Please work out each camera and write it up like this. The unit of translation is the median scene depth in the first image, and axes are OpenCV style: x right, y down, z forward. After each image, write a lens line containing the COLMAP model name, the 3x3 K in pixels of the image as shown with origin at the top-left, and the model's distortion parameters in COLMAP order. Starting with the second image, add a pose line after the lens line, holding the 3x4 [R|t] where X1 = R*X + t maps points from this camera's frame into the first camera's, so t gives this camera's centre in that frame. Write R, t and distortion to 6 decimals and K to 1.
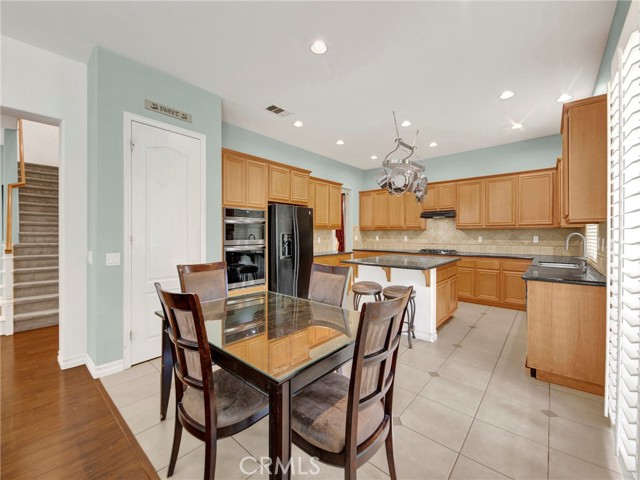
lens RADIAL K [[264.0, 0, 322.9], [0, 264.0, 236.7], [0, 0, 1]] dist [0.000431, -0.000386]
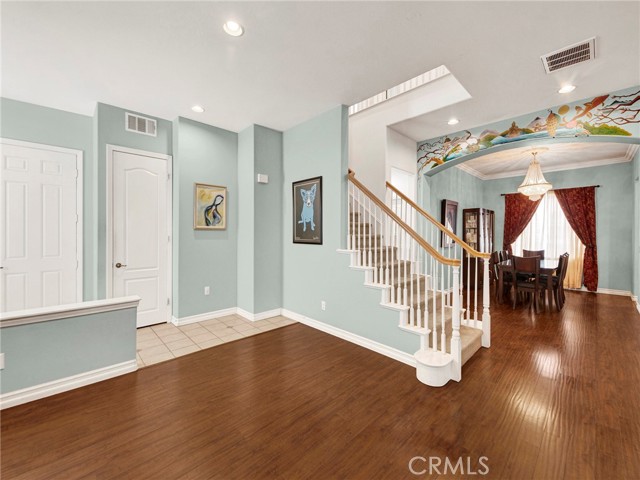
lens RADIAL K [[258.3, 0, 323.2], [0, 258.3, 233.0], [0, 0, 1]] dist [0.011163, -0.007342]
pose [[0.995121, 0.001915, -0.098648, -1.111412], [-0.002578, 0.999975, -0.006595, -0.017098], [0.098633, 0.006817, 0.995101, 0.210364]]
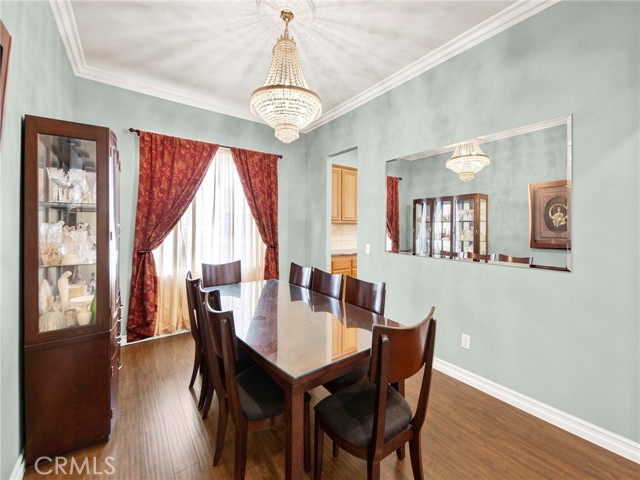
lens RADIAL K [[258.3, 0, 323.2], [0, 258.3, 233.0], [0, 0, 1]] dist [0.011163, -0.007342]
pose [[0.208160, -0.021364, 0.977861, -0.707751], [0.008234, 0.999764, 0.020089, -0.020298], [-0.978060, 0.003870, 0.208287, 1.306419]]
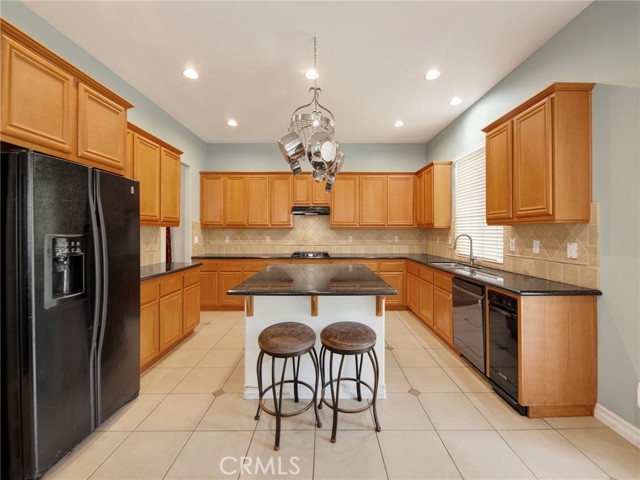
lens RADIAL K [[258.3, 0, 323.2], [0, 258.3, 233.0], [0, 0, 1]] dist [0.011163, -0.007342]
pose [[0.755253, -0.002856, 0.655428, -0.094059], [0.005740, 0.999981, -0.002258, -0.012765], [-0.655409, 0.005467, 0.755255, 0.431732]]
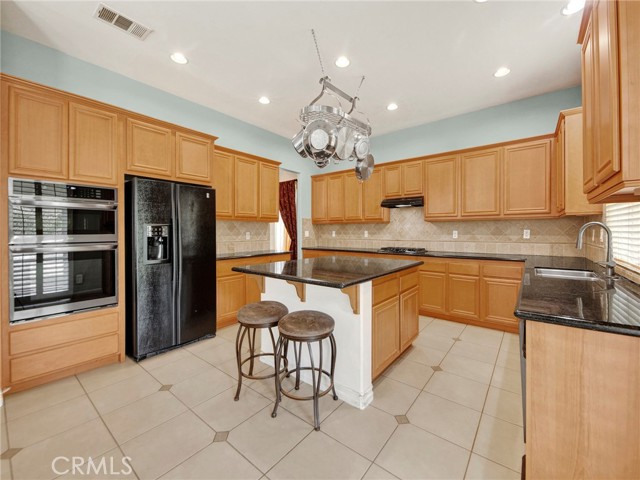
lens RADIAL K [[262.3, 0, 326.8], [0, 262.3, 234.5], [0, 0, 1]] dist [0.001260, -0.000091]
pose [[0.998854, -0.002920, 0.047782, 0.221221], [0.002773, 0.999991, 0.003139, 0.008318], [-0.047791, -0.003003, 0.998853, 0.304525]]
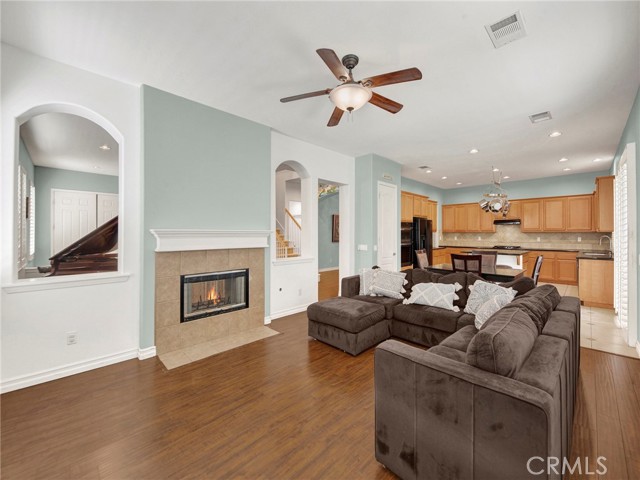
lens RADIAL K [[258.3, 0, 323.2], [0, 258.3, 233.0], [0, 0, 1]] dist [0.011163, -0.007342]
pose [[0.996531, 0.000818, -0.083223, -0.574698], [-0.001764, 0.999935, -0.011291, -0.007375], [0.083208, 0.011398, 0.996467, -0.651801]]
